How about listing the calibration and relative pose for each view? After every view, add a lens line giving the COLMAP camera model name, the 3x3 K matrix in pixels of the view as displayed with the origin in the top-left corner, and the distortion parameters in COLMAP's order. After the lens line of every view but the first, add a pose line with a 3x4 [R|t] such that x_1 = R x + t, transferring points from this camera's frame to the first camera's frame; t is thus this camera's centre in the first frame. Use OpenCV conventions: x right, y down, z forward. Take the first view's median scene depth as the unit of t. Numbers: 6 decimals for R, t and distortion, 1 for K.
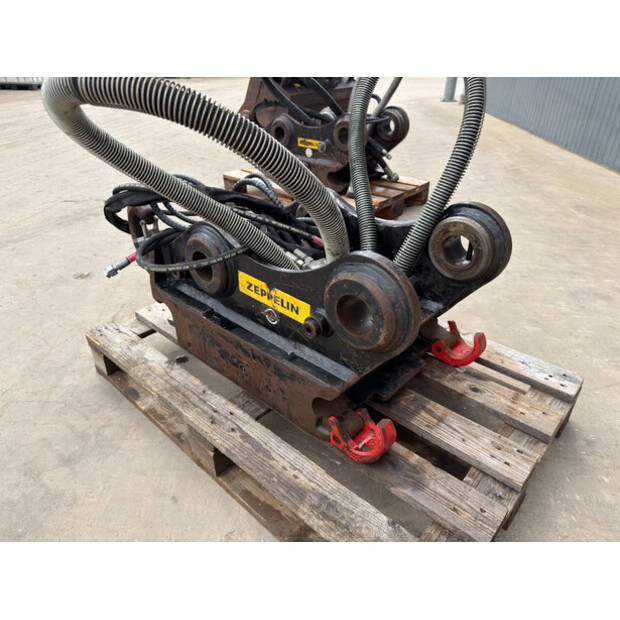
lens RADIAL K [[446.8, 0, 308.9], [0, 446.8, 298.3], [0, 0, 1]] dist [0.018616, -0.029107]
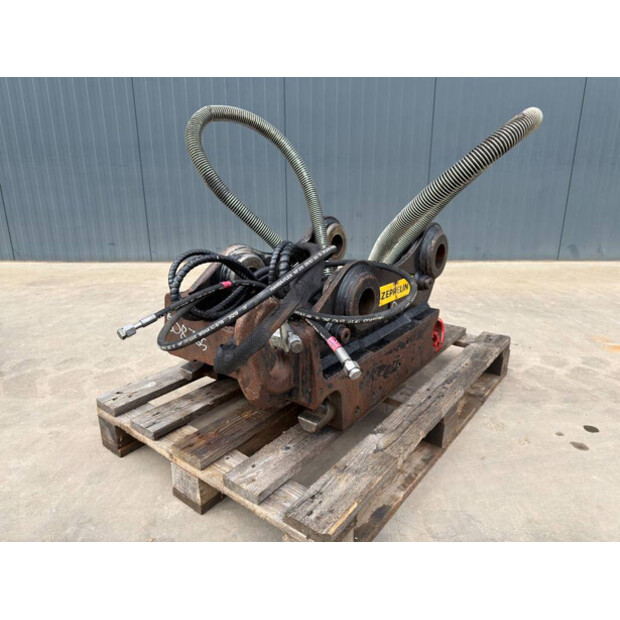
lens RADIAL K [[446.8, 0, 309.1], [0, 446.8, 300.6], [0, 0, 1]] dist [0.018616, -0.029107]
pose [[-0.079596, -0.287575, 0.954445, -1.258019], [0.484076, 0.825853, 0.289200, -0.457675], [-0.871398, 0.485043, 0.073473, 1.093917]]
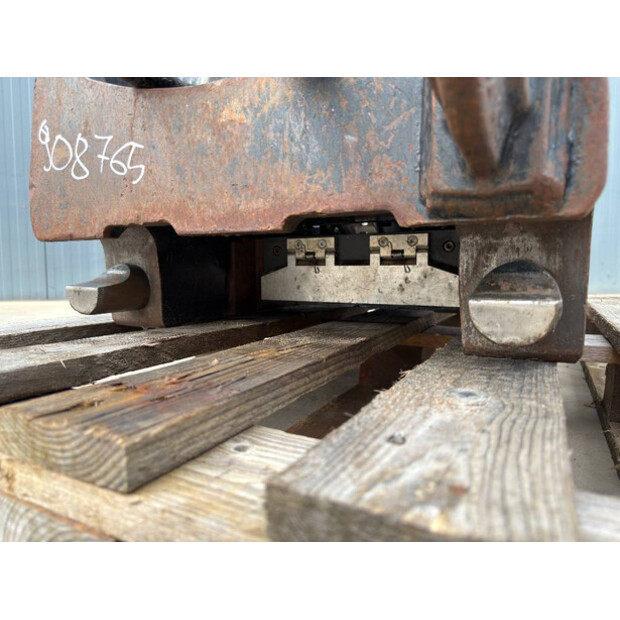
lens RADIAL K [[446.8, 0, 304.1], [0, 446.8, 312.3], [0, 0, 1]] dist [0.018616, -0.029107]
pose [[-0.243216, -0.100515, 0.964750, -0.634915], [0.469262, 0.858280, 0.207724, -0.069111], [-0.848905, 0.503242, -0.161579, 1.464554]]
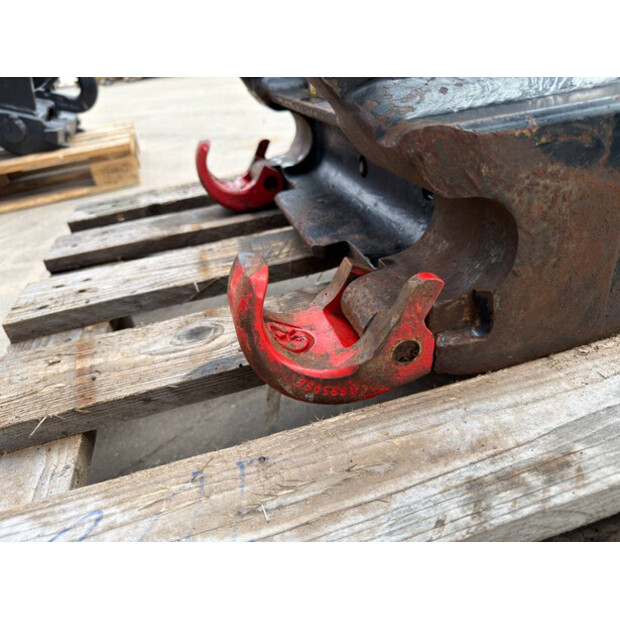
lens RADIAL K [[446.8, 0, 306.3], [0, 446.8, 312.7], [0, 0, 1]] dist [0.018616, -0.029107]
pose [[-0.538032, 0.491061, -0.685113, 0.606300], [-0.299019, 0.648732, 0.699810, -0.080671], [0.788105, 0.581382, -0.202202, 1.233744]]
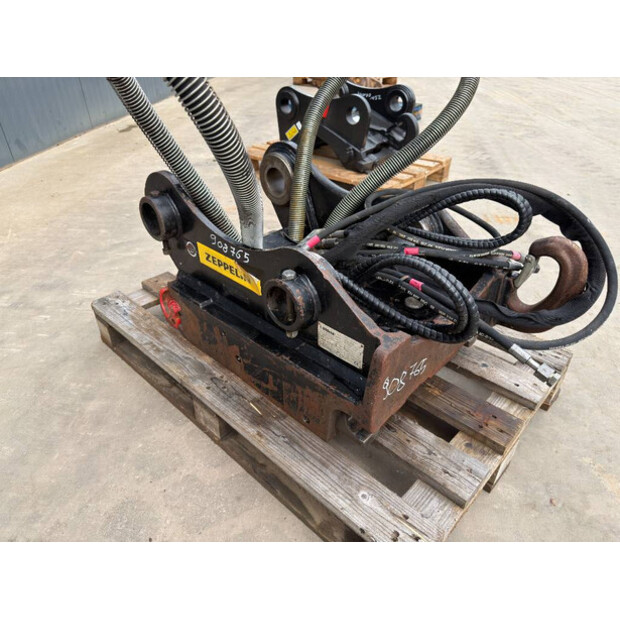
lens RADIAL K [[446.8, 0, 307.1], [0, 446.8, 298.2], [0, 0, 1]] dist [0.018616, -0.029107]
pose [[-0.999790, -0.011703, 0.016810, 0.015722], [0.009155, 0.478786, 0.877884, -0.998571], [-0.018322, 0.877854, -0.478578, 1.765219]]
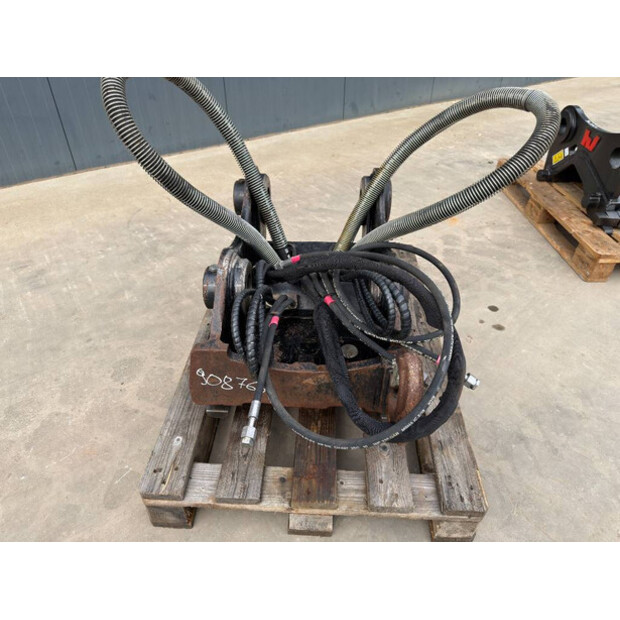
lens RADIAL K [[446.8, 0, 308.8], [0, 446.8, 306.4], [0, 0, 1]] dist [0.018616, -0.029107]
pose [[-0.638631, -0.472298, 0.607524, -0.785911], [0.362090, 0.512191, 0.778814, -1.005820], [-0.679001, 0.717353, -0.156086, 1.412736]]
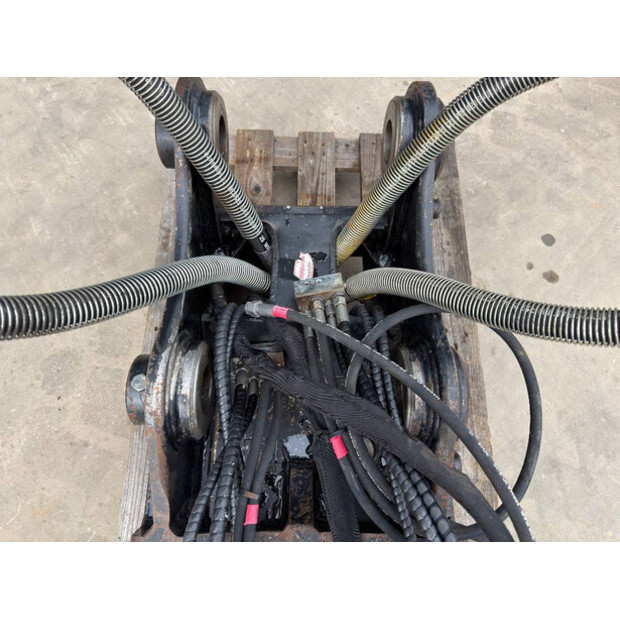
lens RADIAL K [[446.8, 0, 309.2], [0, 446.8, 311.2], [0, 0, 1]] dist [0.018616, -0.029107]
pose [[-0.665266, -0.709907, 0.231201, -0.172220], [0.332840, -0.004805, 0.942971, -0.816580], [-0.668311, 0.704279, 0.239481, 0.950253]]
